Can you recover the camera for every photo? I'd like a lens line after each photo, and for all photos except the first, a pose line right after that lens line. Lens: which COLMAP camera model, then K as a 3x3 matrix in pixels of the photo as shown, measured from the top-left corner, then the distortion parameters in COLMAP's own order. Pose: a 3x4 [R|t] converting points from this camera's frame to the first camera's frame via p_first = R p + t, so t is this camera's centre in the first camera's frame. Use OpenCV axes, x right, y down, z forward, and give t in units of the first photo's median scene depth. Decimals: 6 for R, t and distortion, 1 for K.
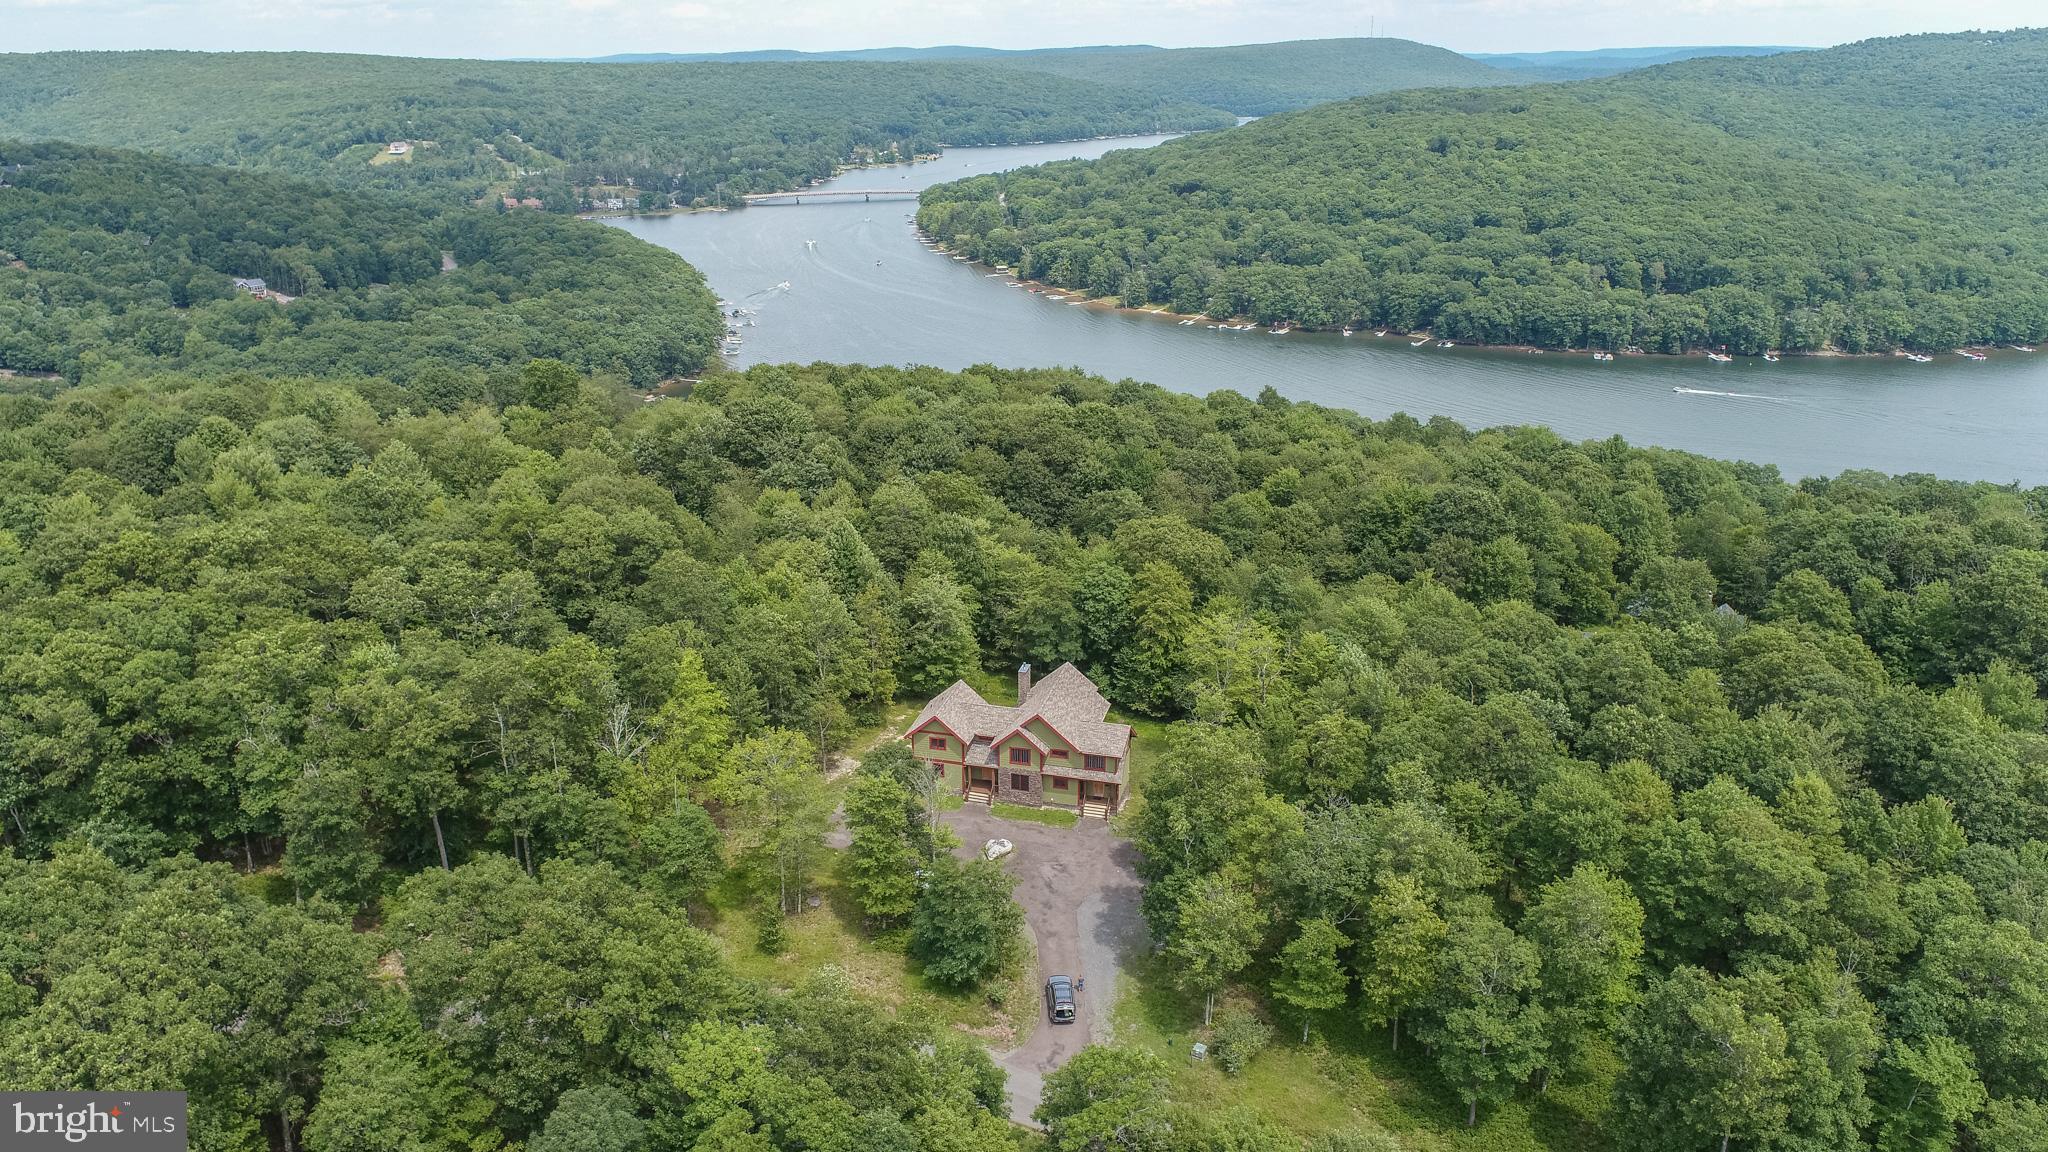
lens RADIAL K [[1390.4, 0, 1024.3], [0, 1390.4, 571.1], [0, 0, 1]] dist [-0.005304, 0.001006]
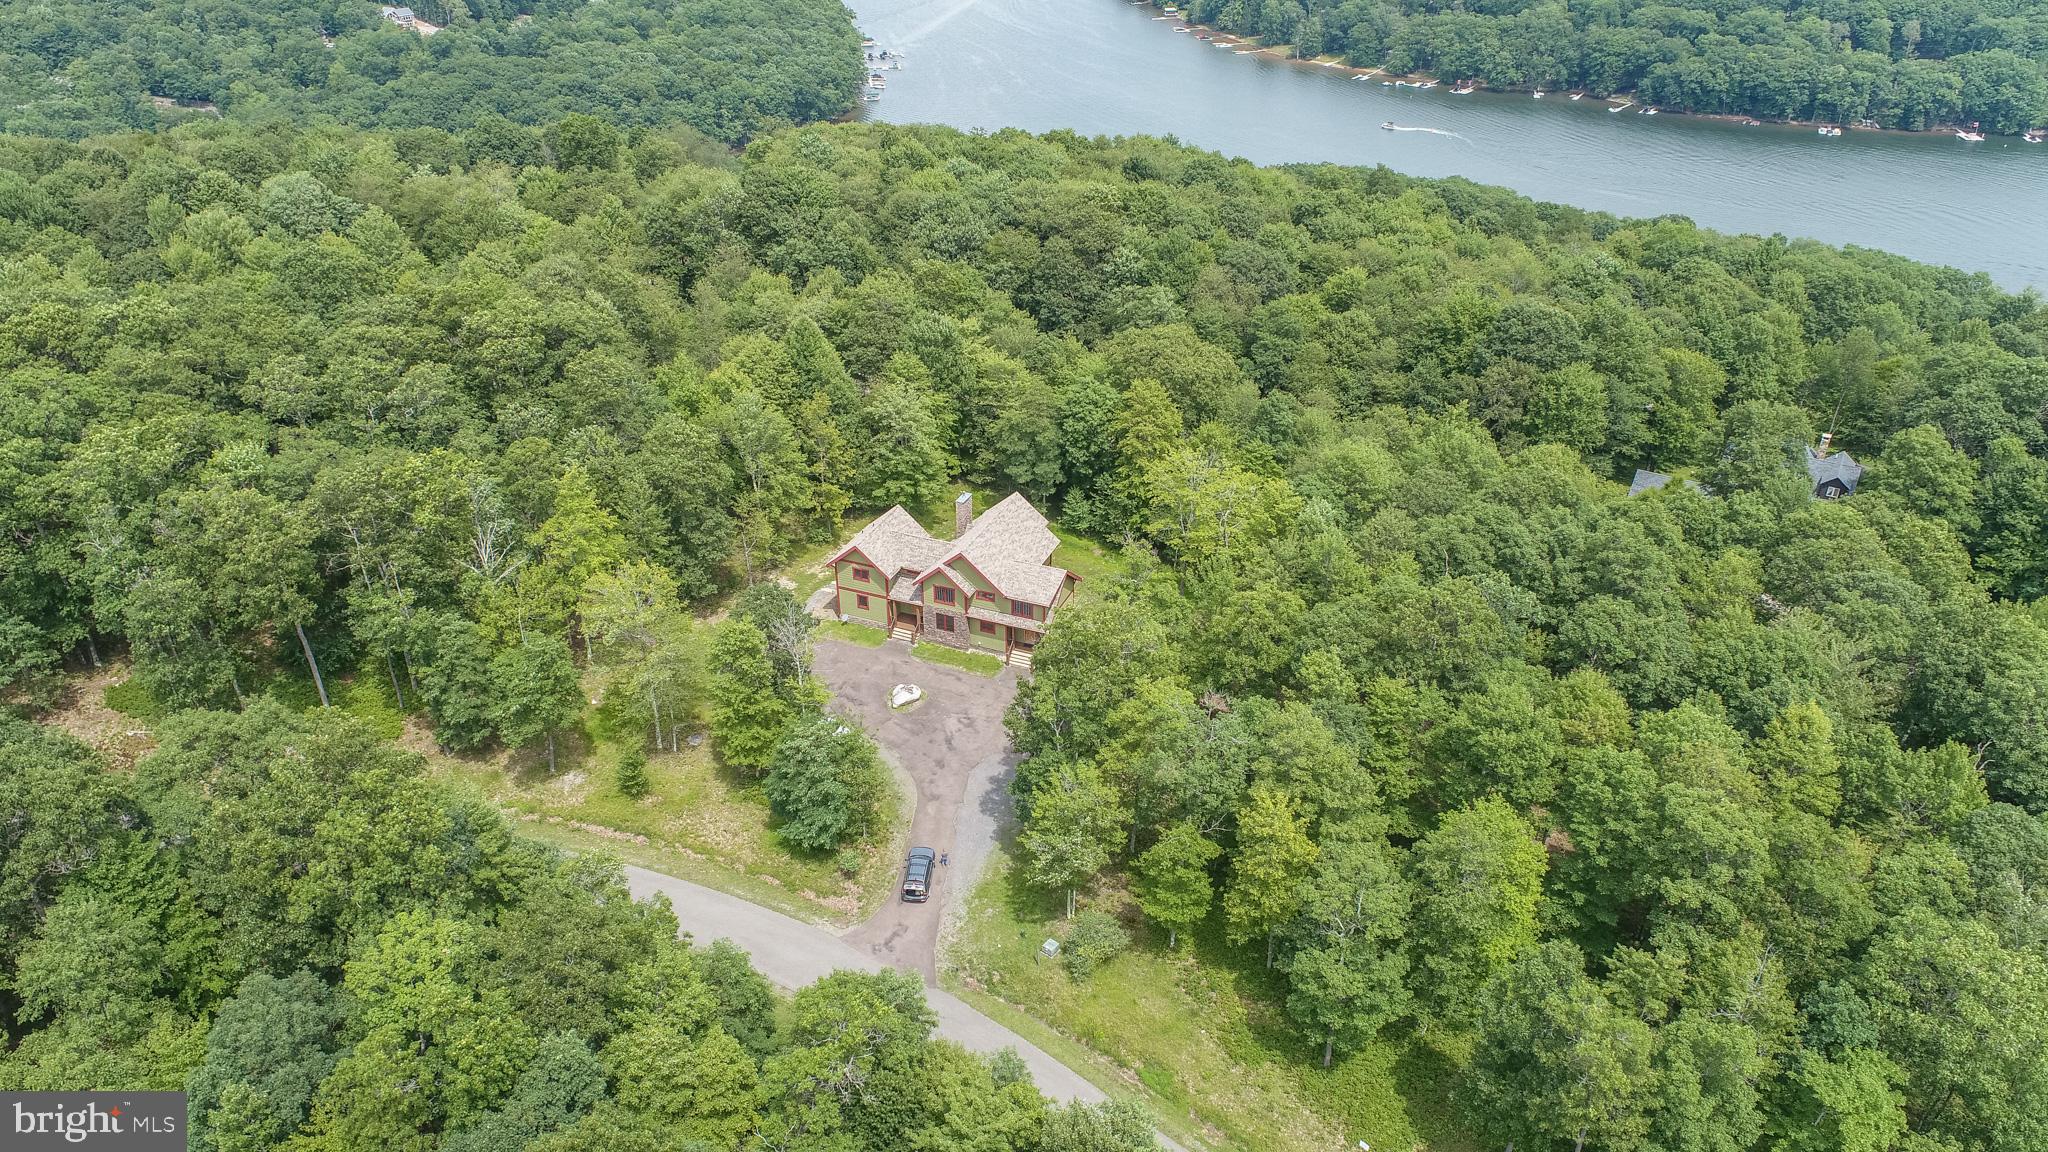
lens RADIAL K [[1390.4, 0, 1024.3], [0, 1390.4, 571.1], [0, 0, 1]] dist [-0.005304, 0.001006]
pose [[0.990818, 0.067340, -0.117242, 0.128555], [-0.046250, 0.983639, 0.174111, -0.036987], [0.127048, -0.167089, 0.977722, 0.092512]]
